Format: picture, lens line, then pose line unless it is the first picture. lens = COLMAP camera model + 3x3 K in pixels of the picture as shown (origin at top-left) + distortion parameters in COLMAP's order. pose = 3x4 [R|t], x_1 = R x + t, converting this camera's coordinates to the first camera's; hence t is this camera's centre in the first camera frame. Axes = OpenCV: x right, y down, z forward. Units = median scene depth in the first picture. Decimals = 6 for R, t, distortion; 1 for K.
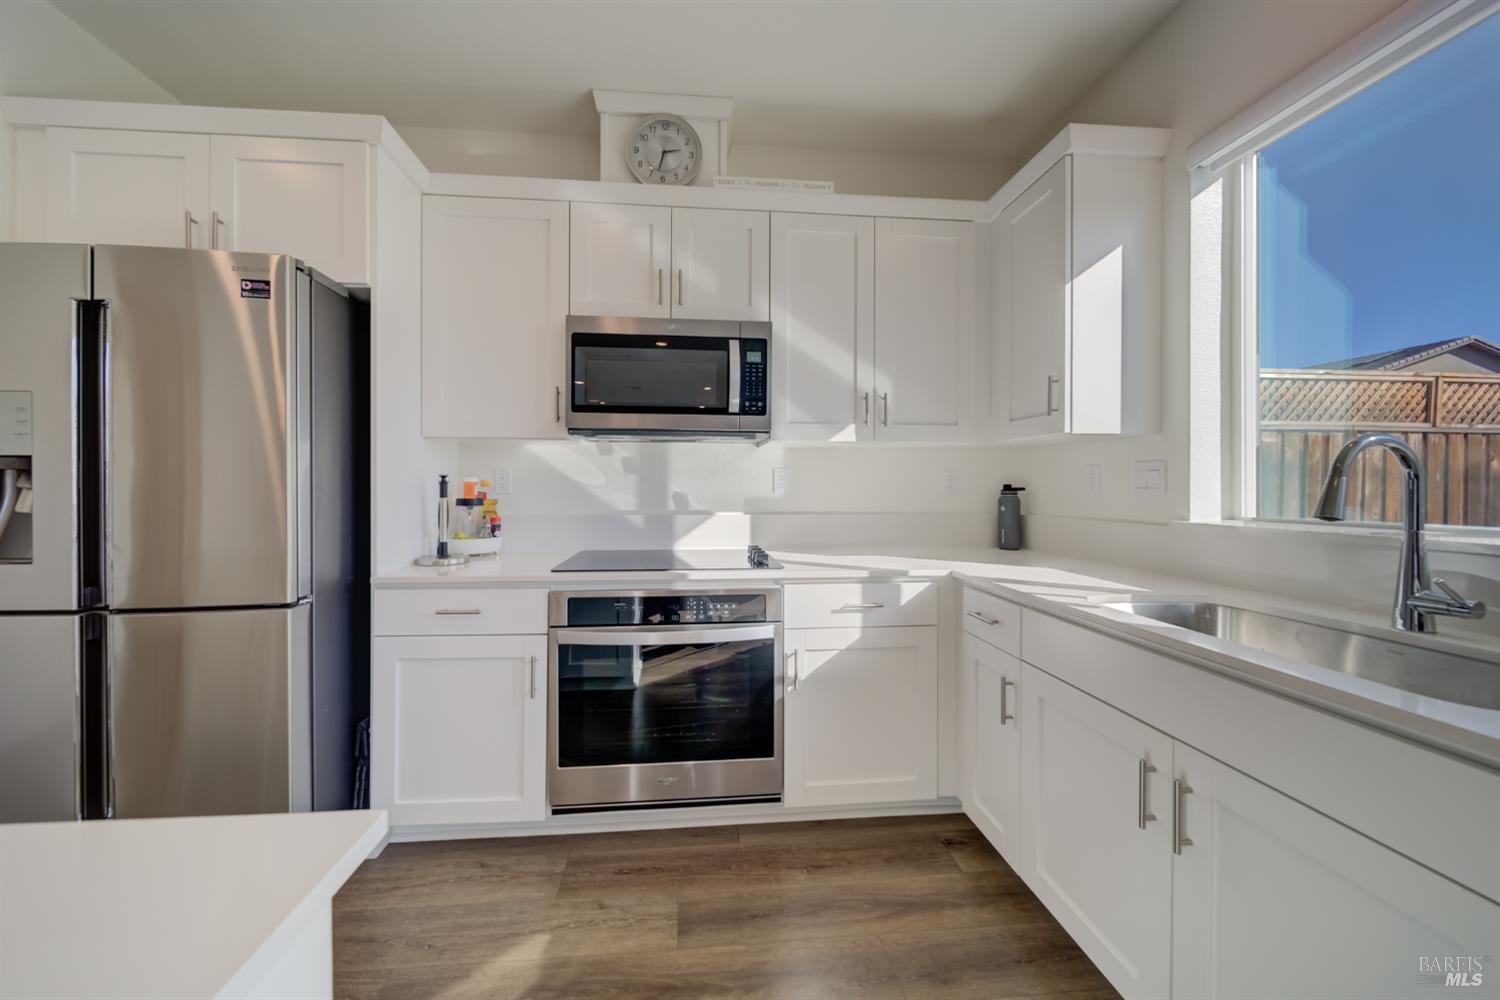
lens RADIAL K [[534.8, 0, 738.4], [0, 534.8, 485.8], [0, 0, 1]] dist [-0.000644, -0.000134]
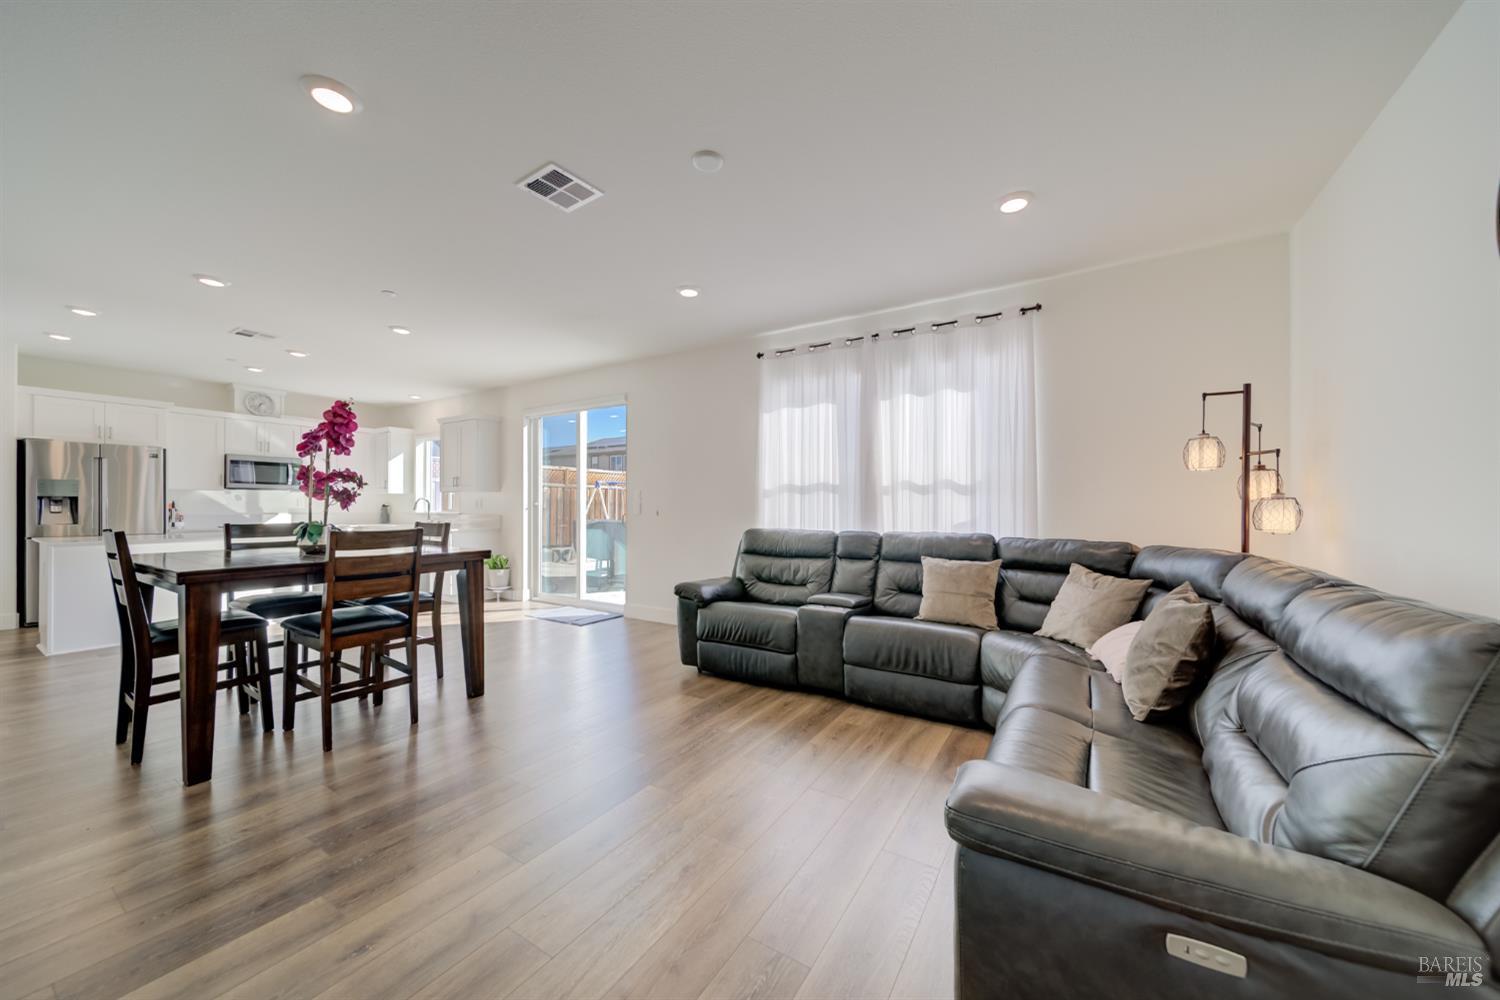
lens RADIAL K [[527.6, 0, 754.1], [0, 527.6, 505.9], [0, 0, 1]] dist [-0.000993, -0.000193]
pose [[0.599162, 0.000804, 0.800628, -0.971172], [-0.003261, 0.999994, 0.001436, -0.006717], [-0.800622, -0.003471, 0.599160, -3.619363]]
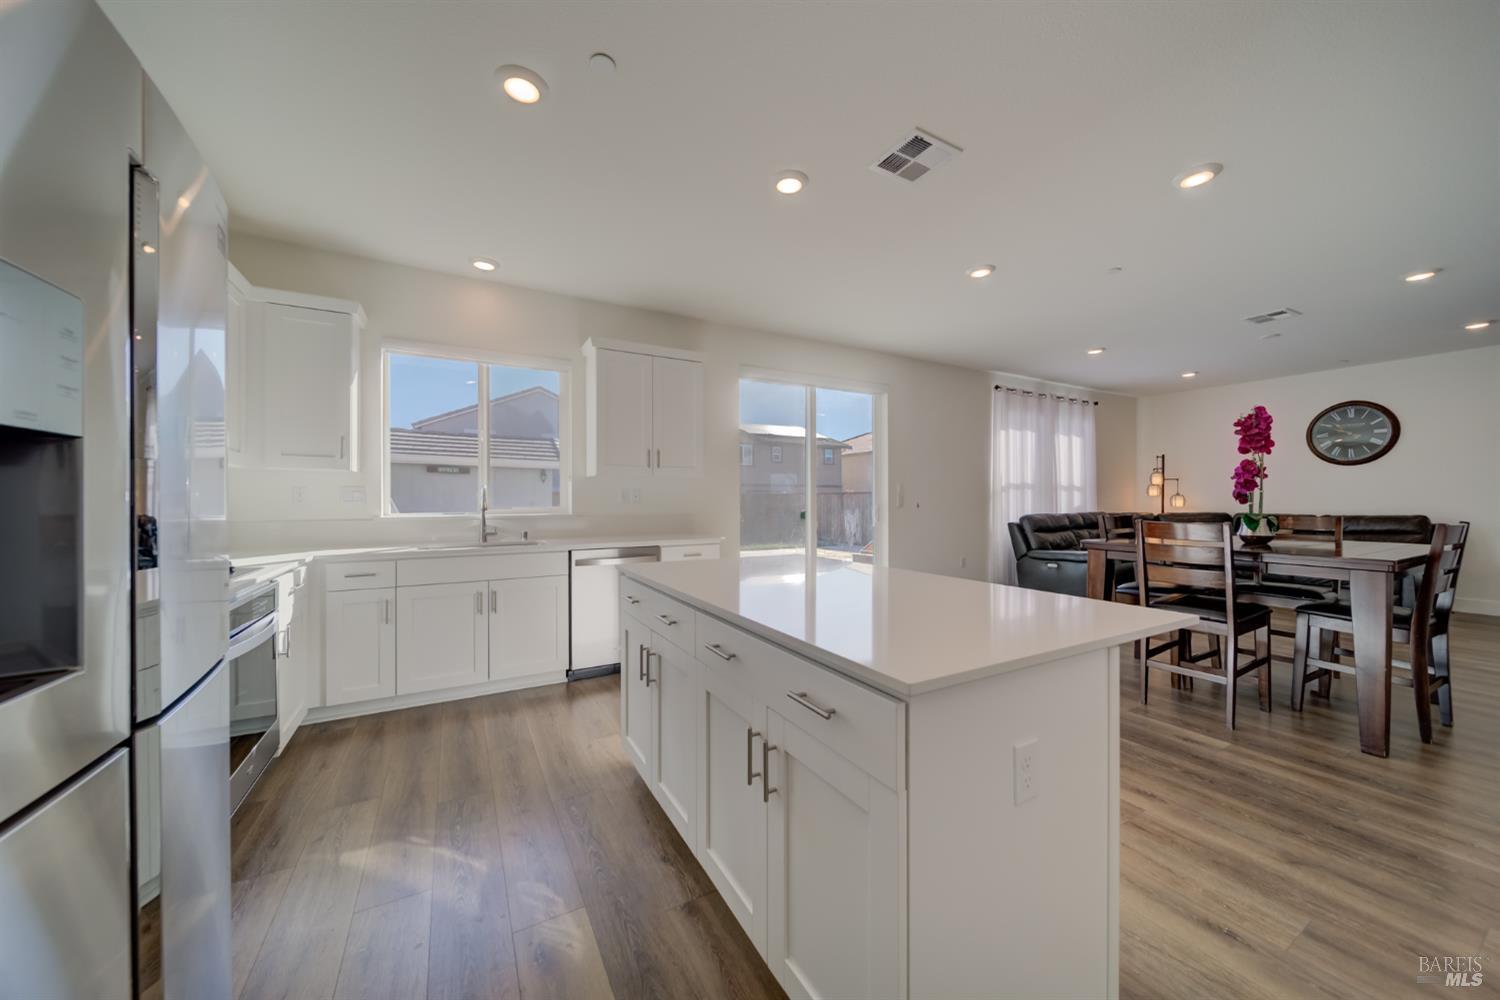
lens RADIAL K [[527.7, 0, 753.9], [0, 527.7, 500.8], [0, 0, 1]] dist [-0.007754, -0.000027]
pose [[-0.418835, -0.002707, 0.908058, -1.357017], [0.000866, 0.999994, 0.003381, -0.001675], [-0.908062, 0.002202, -0.418831, 0.451001]]
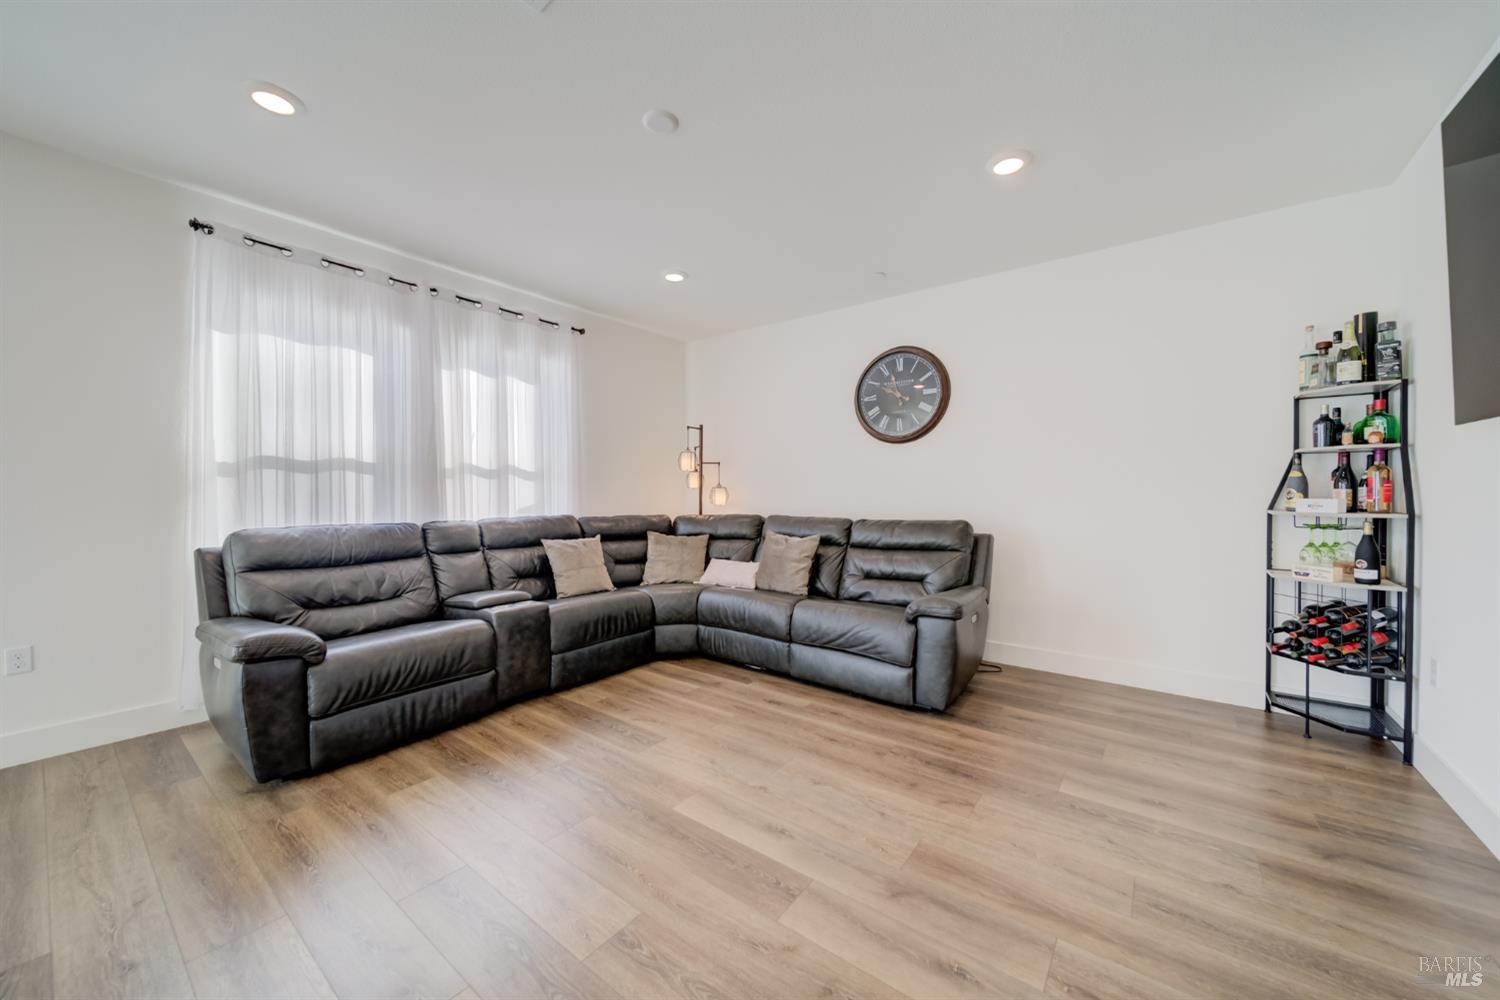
lens RADIAL K [[520.0, 0, 735.2], [0, 520.0, 495.9], [0, 0, 1]] dist [0.000407, 0.000047]
pose [[-0.708630, -0.008728, 0.705526, -0.974665], [-0.002711, 0.999950, 0.009648, -0.008415], [-0.705575, 0.004924, -0.708618, -2.216273]]
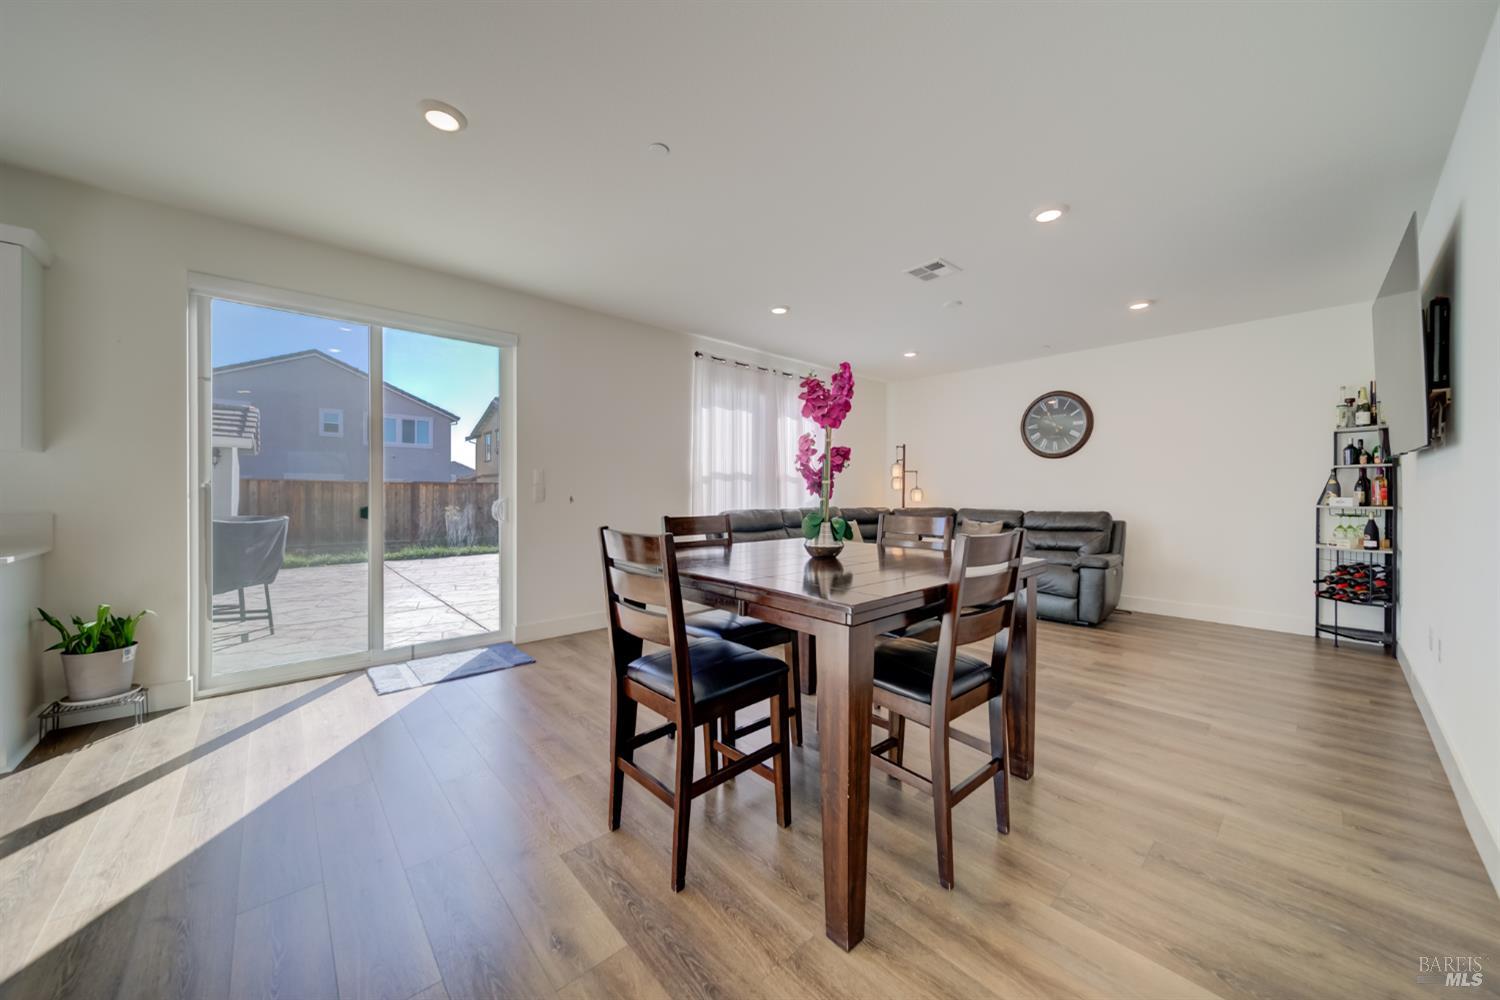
lens RADIAL K [[531.3, 0, 772.6], [0, 531.3, 495.0], [0, 0, 1]] dist [-0.006558, 0.000003]
pose [[-0.630240, -0.009183, 0.776346, -1.347291], [-0.005817, 0.999958, 0.007105, -0.003999], [-0.776379, -0.000038, -0.630267, -0.848121]]
